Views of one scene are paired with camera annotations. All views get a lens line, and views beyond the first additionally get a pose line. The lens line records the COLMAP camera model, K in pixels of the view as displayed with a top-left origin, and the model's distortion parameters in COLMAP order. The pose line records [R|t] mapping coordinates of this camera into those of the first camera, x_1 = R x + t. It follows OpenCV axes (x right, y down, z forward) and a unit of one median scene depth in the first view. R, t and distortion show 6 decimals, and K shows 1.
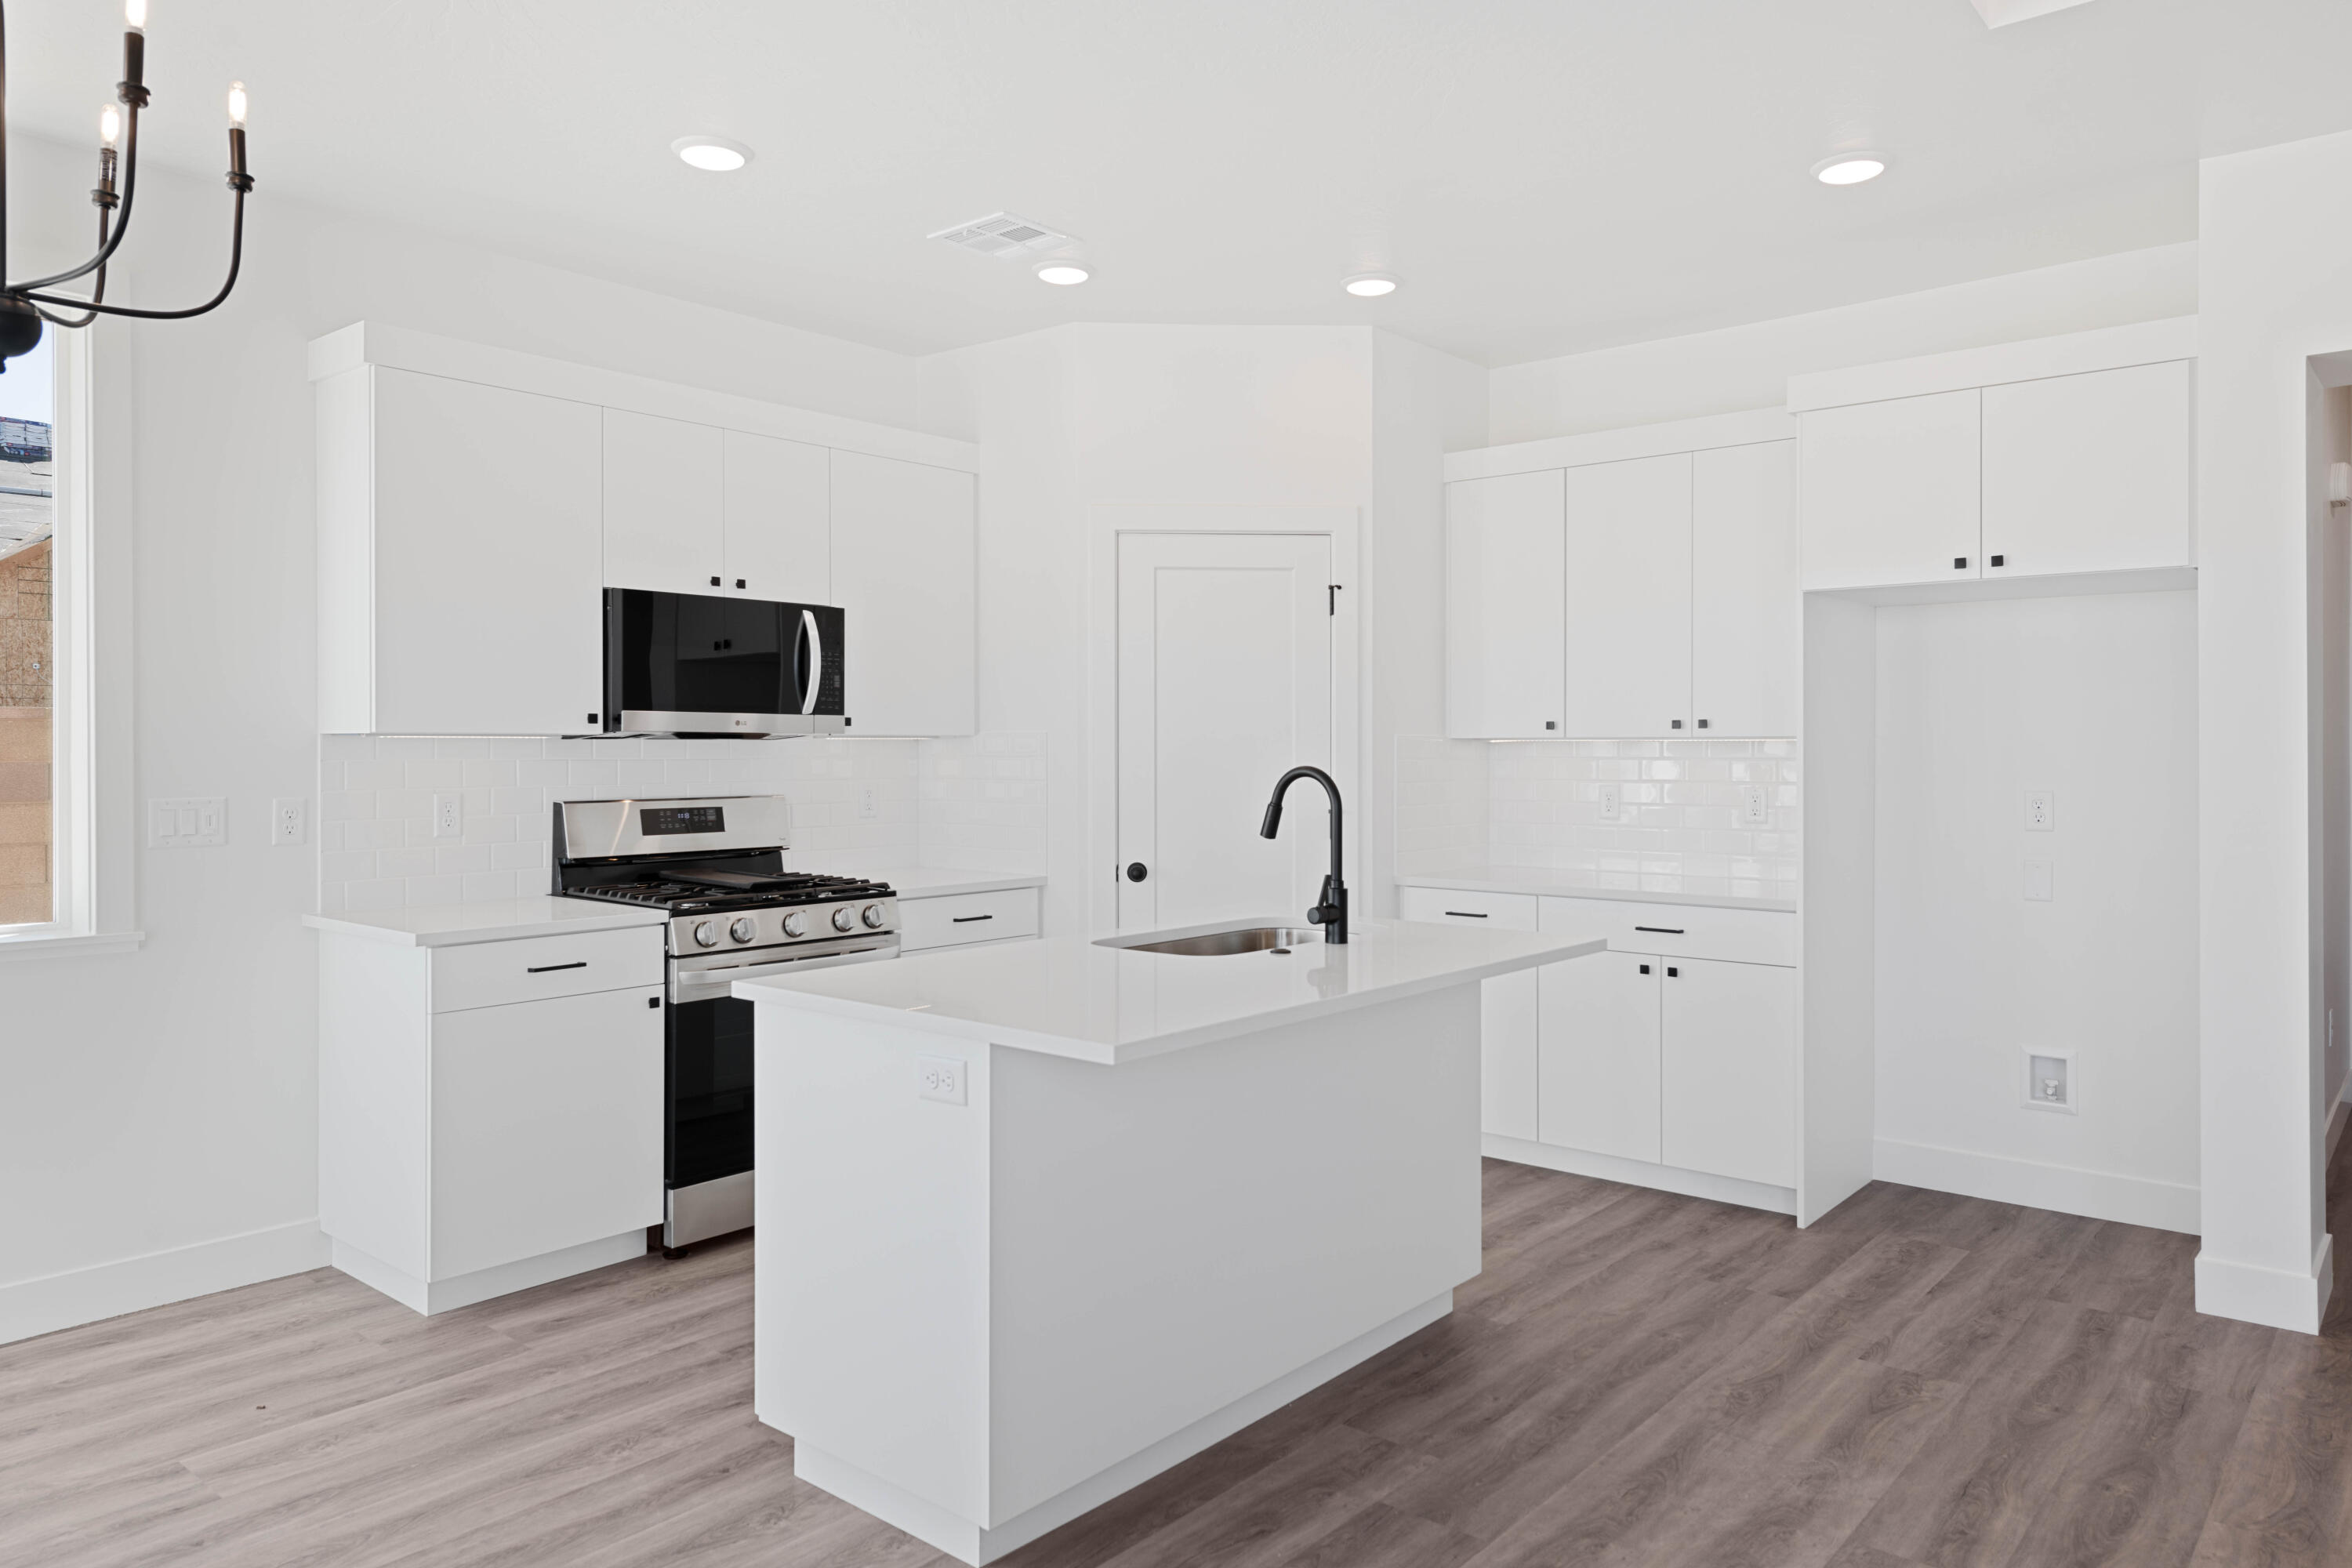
lens RADIAL K [[1543.5, 0, 1184.7], [0, 1543.5, 751.8], [0, 0, 1]] dist [0.042116, -0.046171]
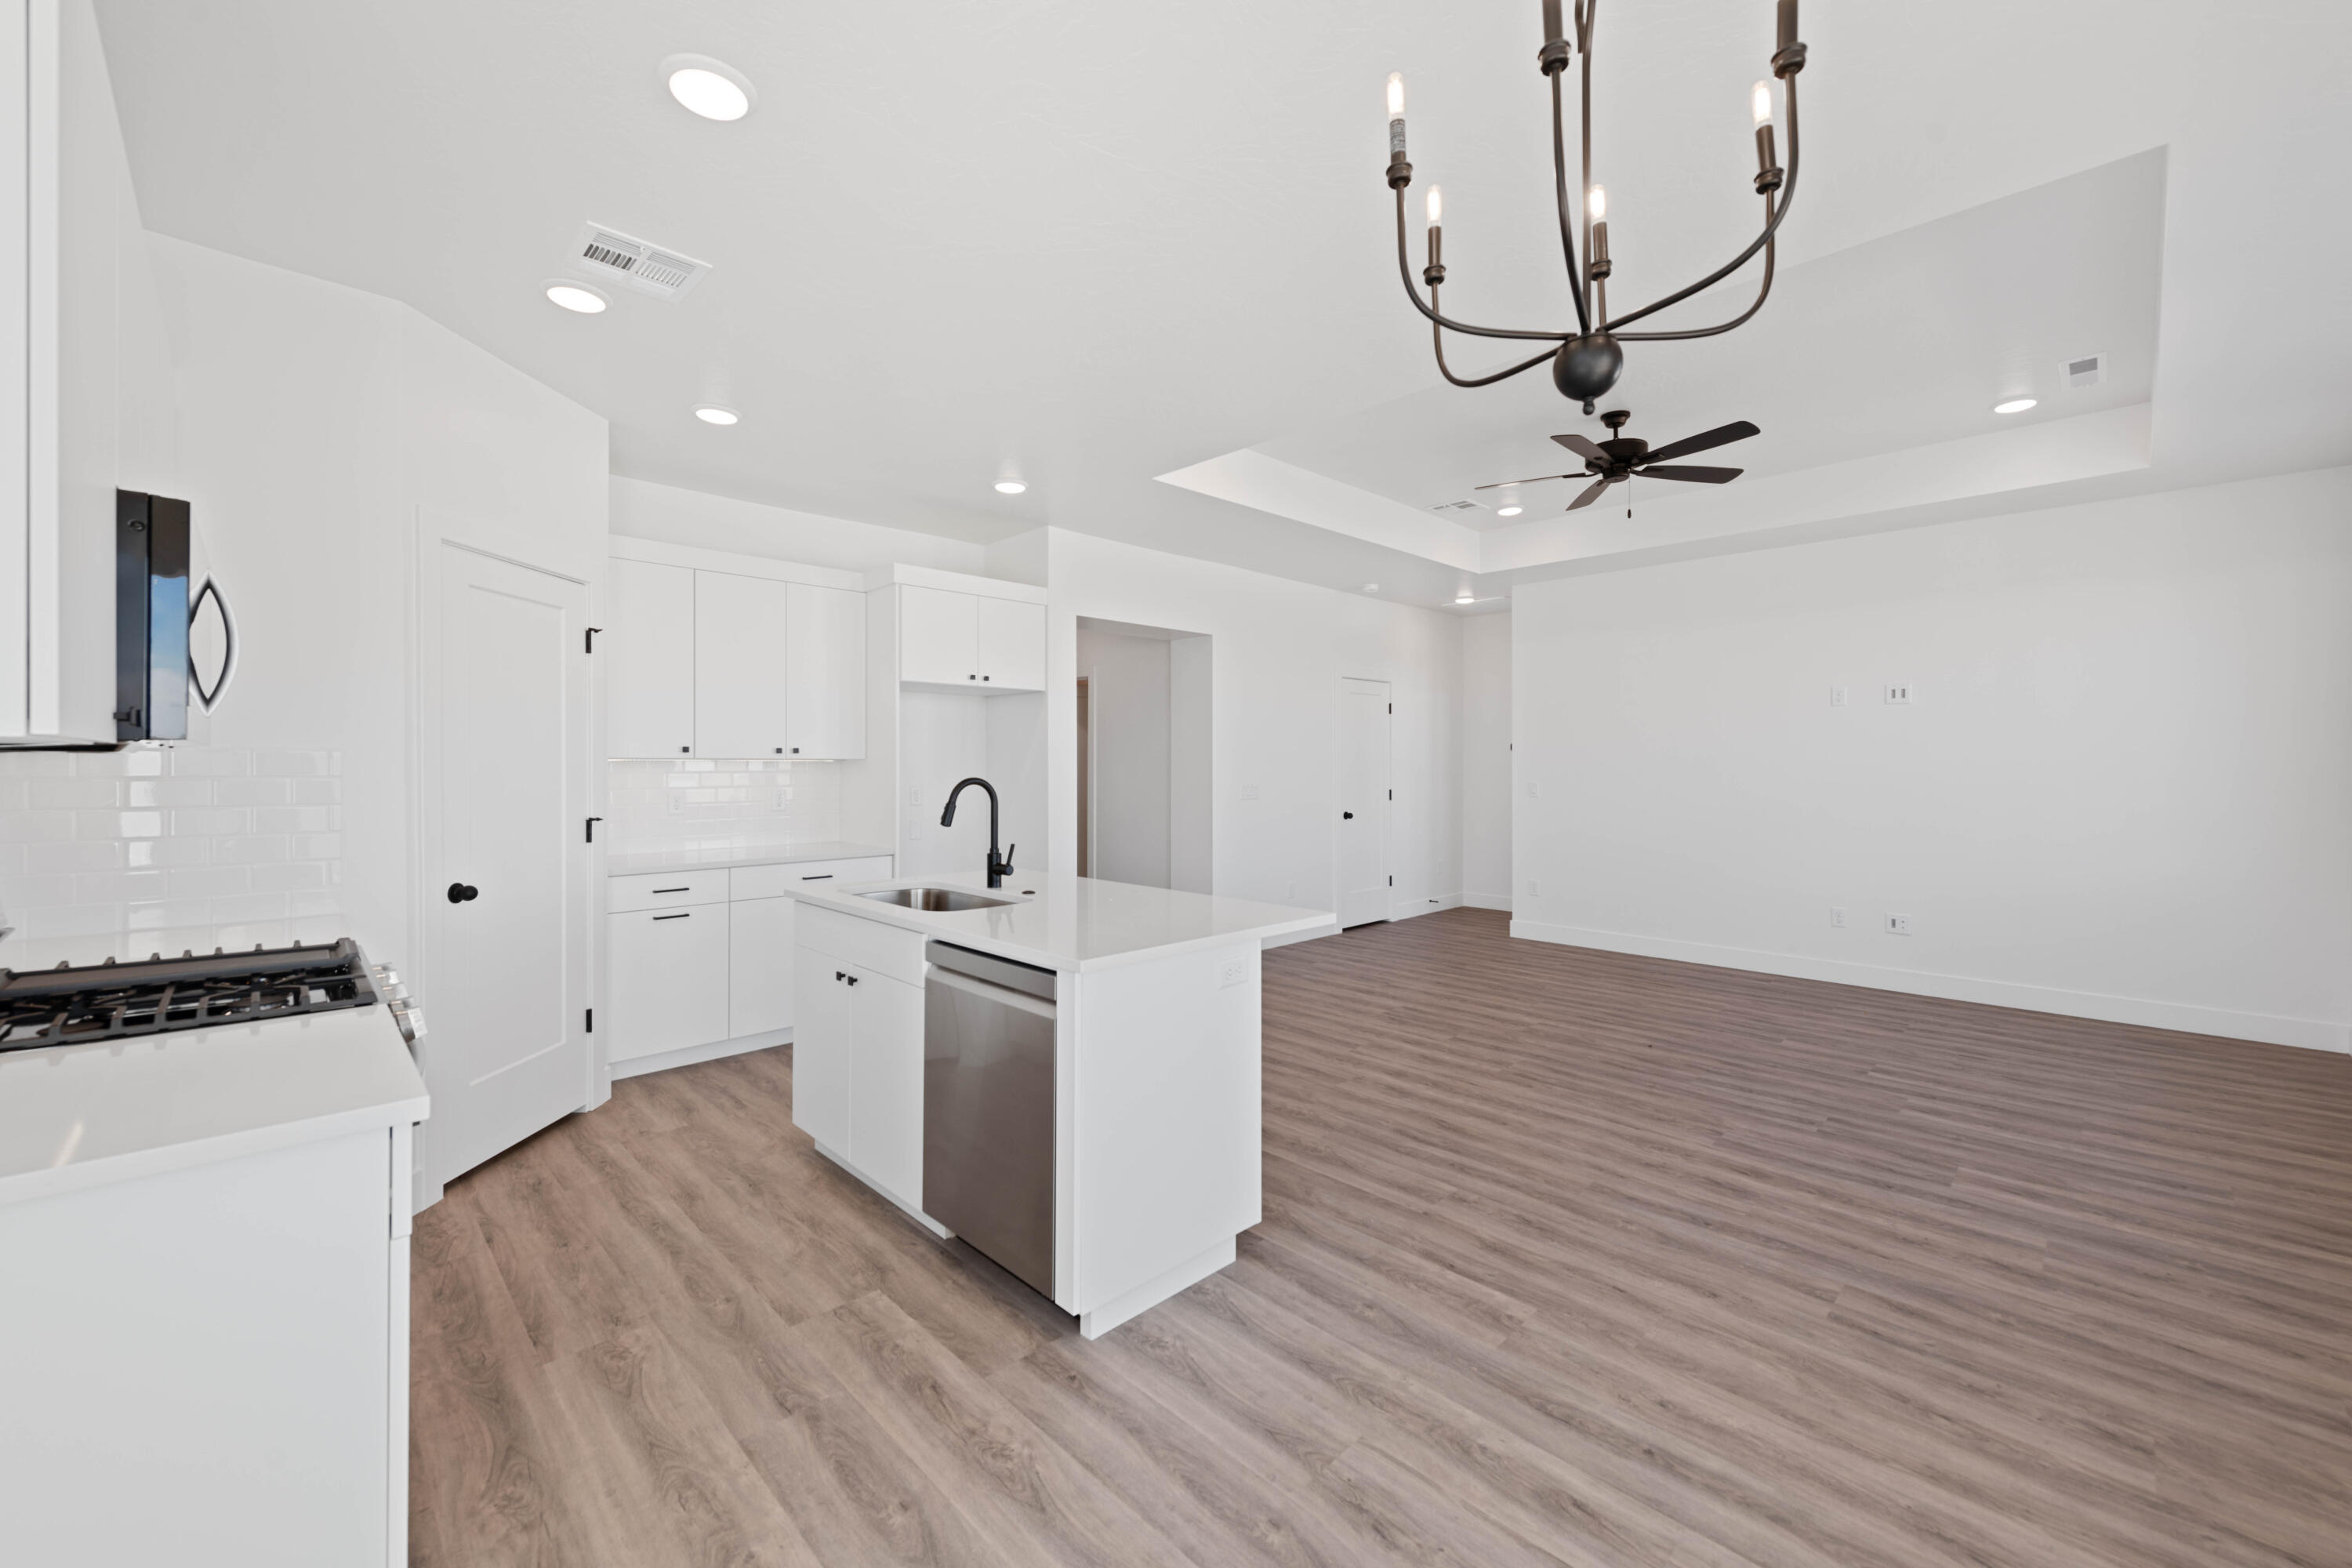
lens RADIAL K [[919.4, 0, 1171.7], [0, 919.4, 763.3], [0, 0, 1]] dist [0.019335, -0.008759]
pose [[0.103305, 0.001140, 0.994649, -0.698869], [0.002419, 0.999996, -0.001397, -0.003078], [-0.994647, 0.002551, 0.103301, 0.601706]]
